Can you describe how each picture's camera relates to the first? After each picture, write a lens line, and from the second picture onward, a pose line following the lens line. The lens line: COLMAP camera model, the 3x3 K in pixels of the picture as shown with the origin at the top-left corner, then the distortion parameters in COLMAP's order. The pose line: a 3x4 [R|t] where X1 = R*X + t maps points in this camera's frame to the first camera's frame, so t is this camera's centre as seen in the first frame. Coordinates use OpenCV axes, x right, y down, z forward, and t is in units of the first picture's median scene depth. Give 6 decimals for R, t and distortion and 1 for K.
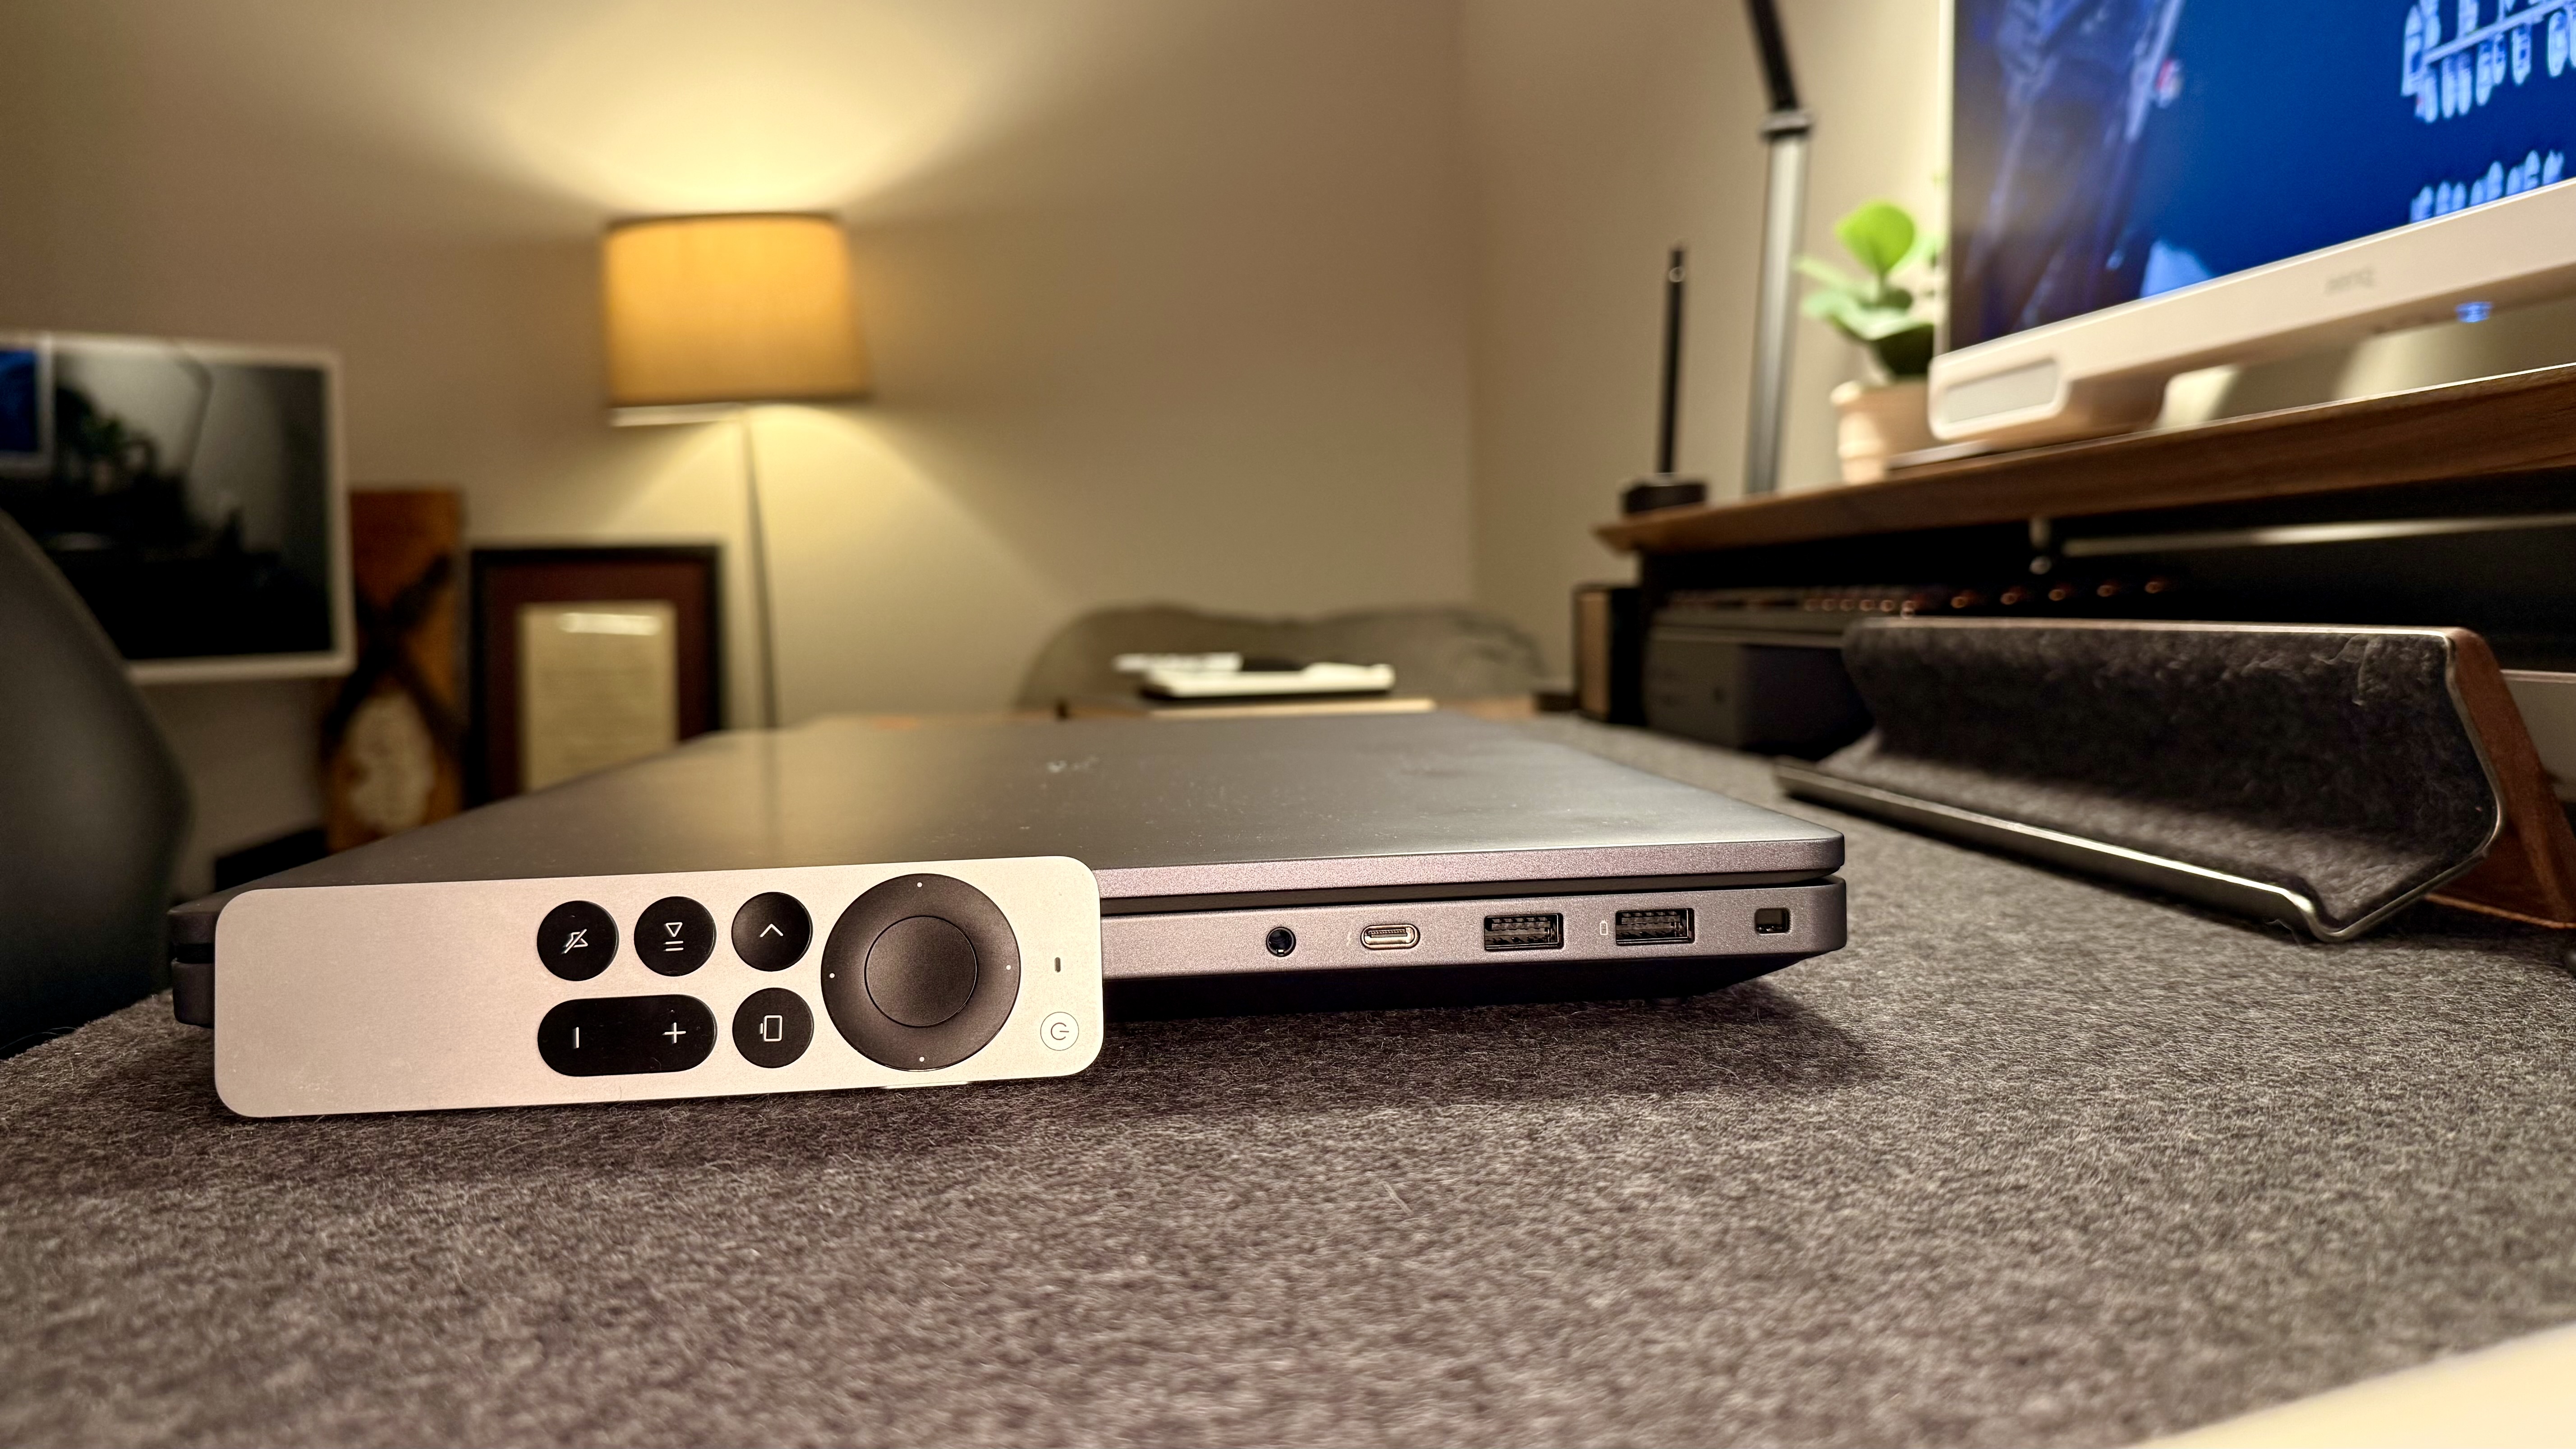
lens RADIAL K [[1904.8, 0, 1288.0], [0, 1904.8, 724.5], [0, 0, 1]] dist [0.035414, -0.101588]
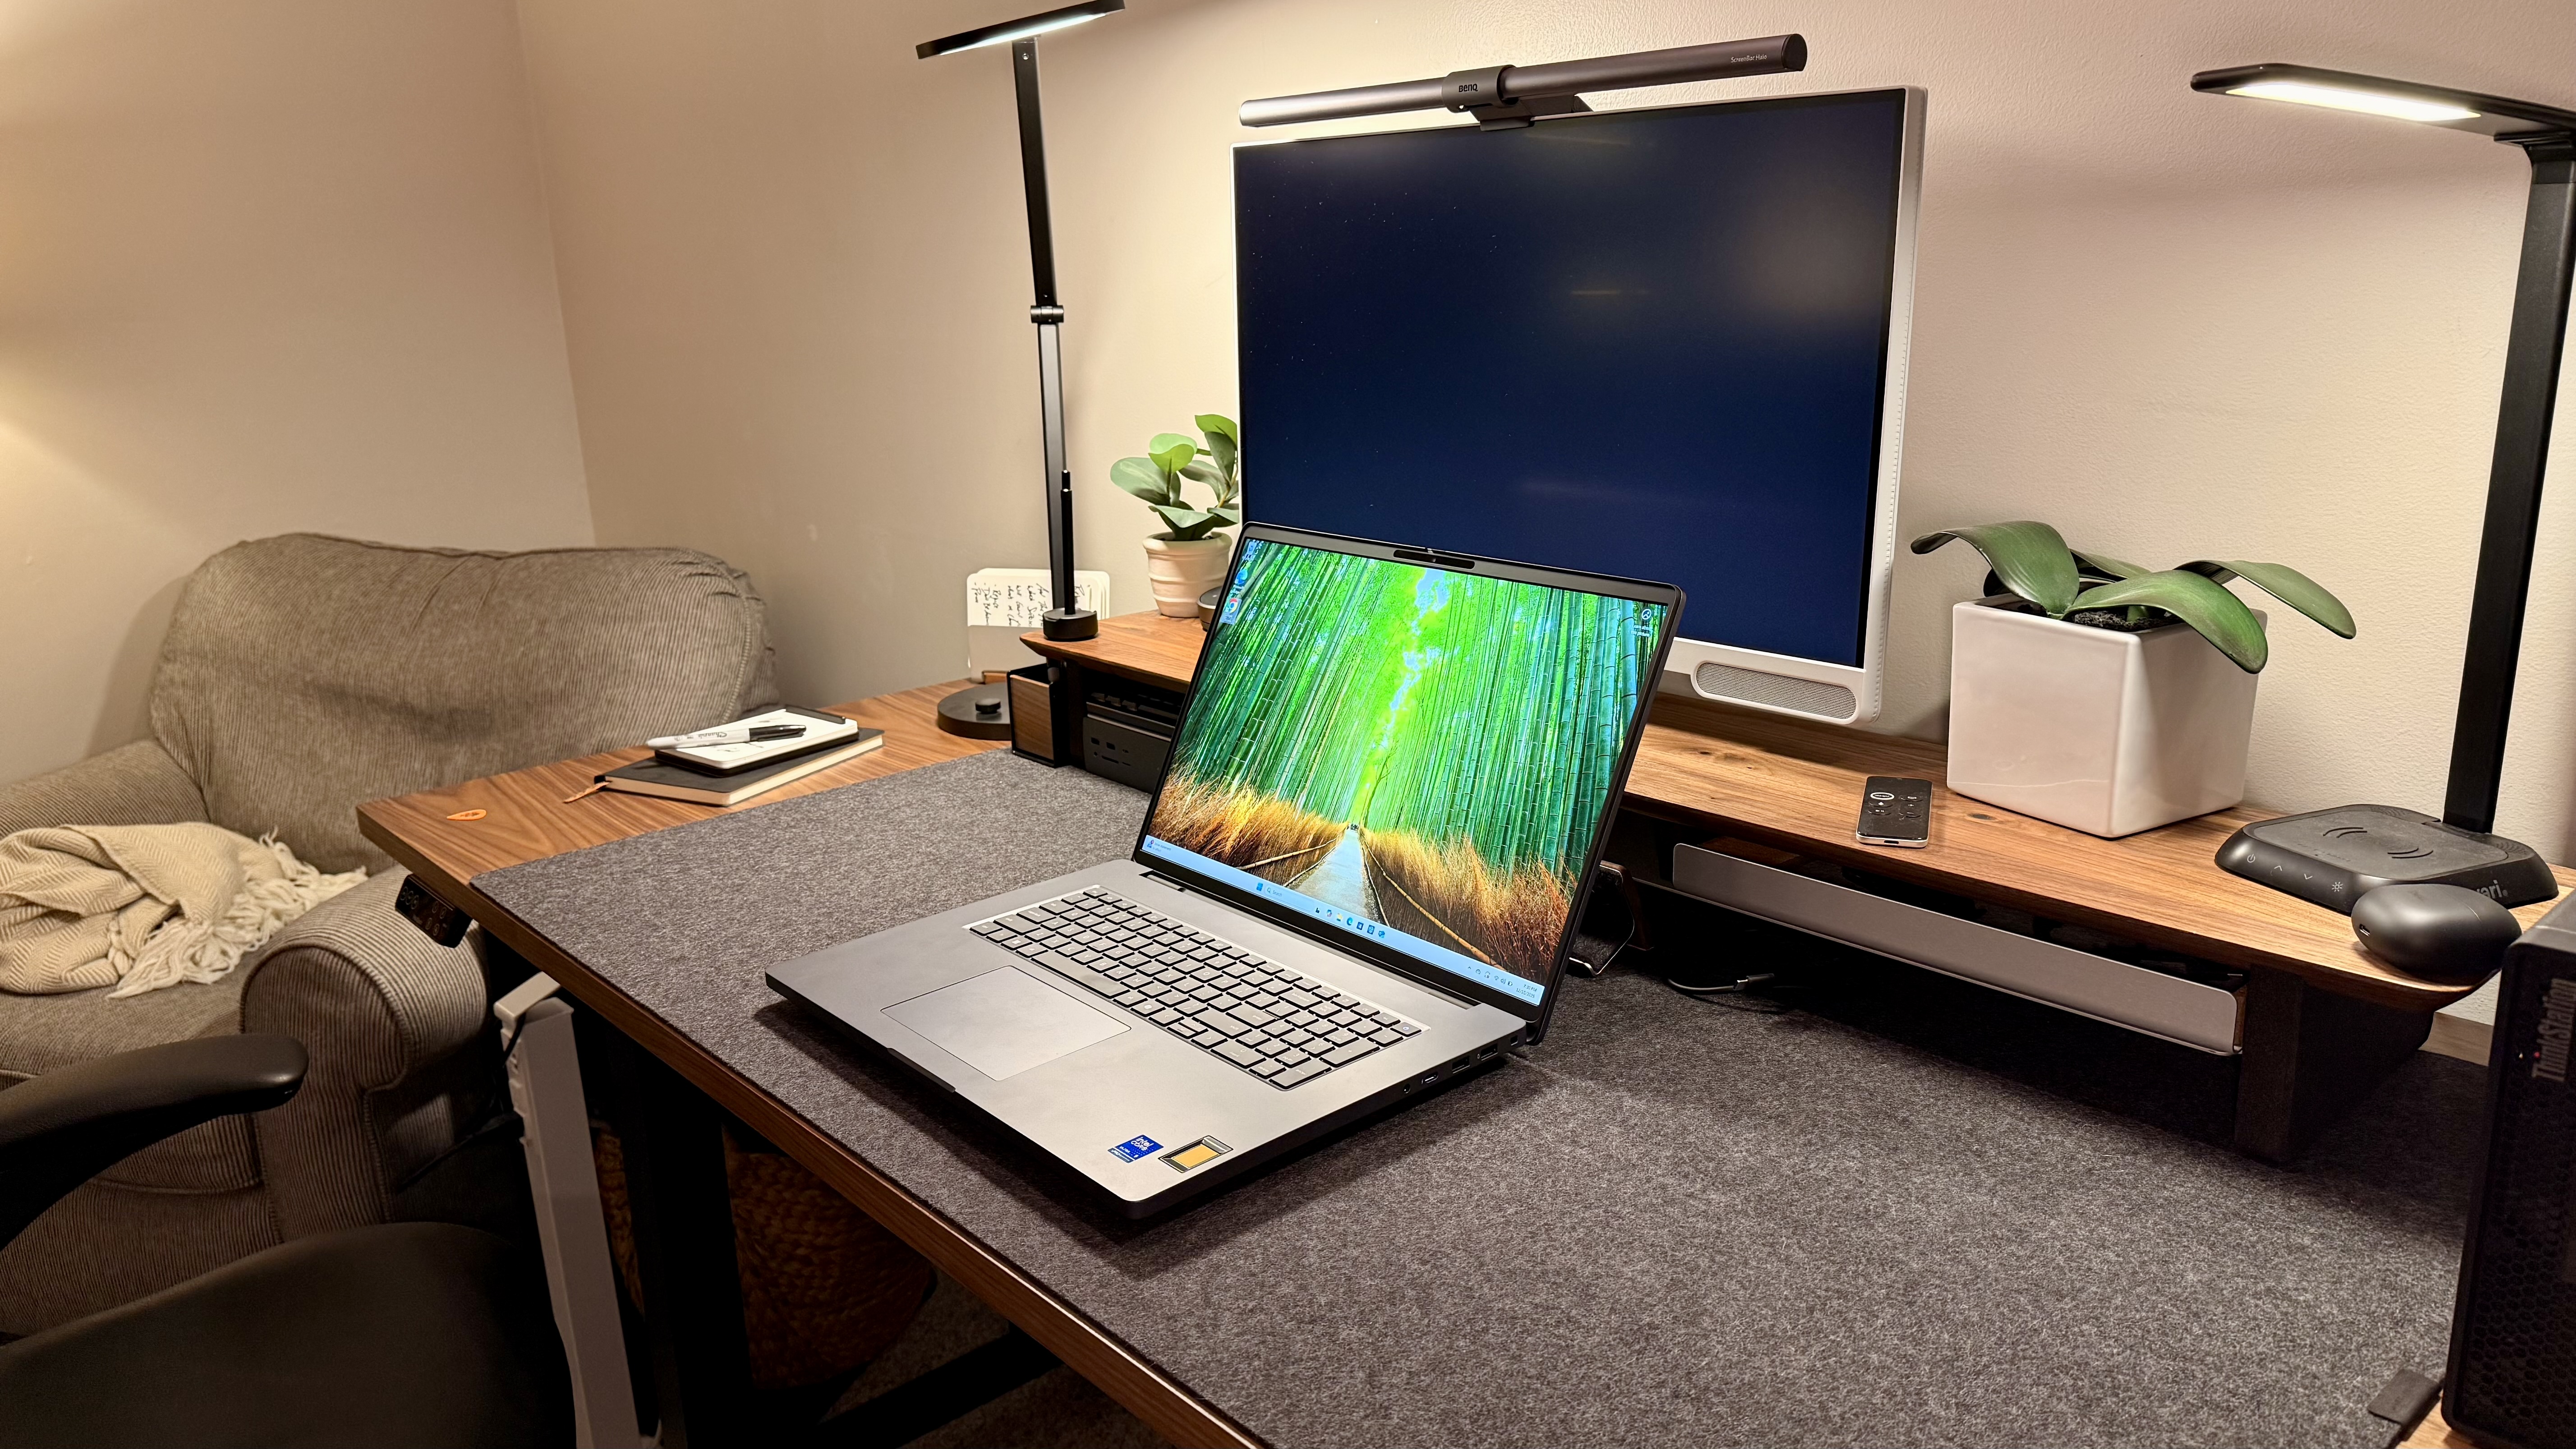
lens RADIAL K [[1818.0, 0, 1288.0], [0, 1818.0, 724.5], [0, 0, 1]] dist [0.155730, -0.000647]
pose [[0.812051, -0.154857, 0.562666, -1.318990], [0.048199, 0.978654, 0.199783, -0.811539], [-0.581593, -0.135114, 0.802181, -0.930579]]
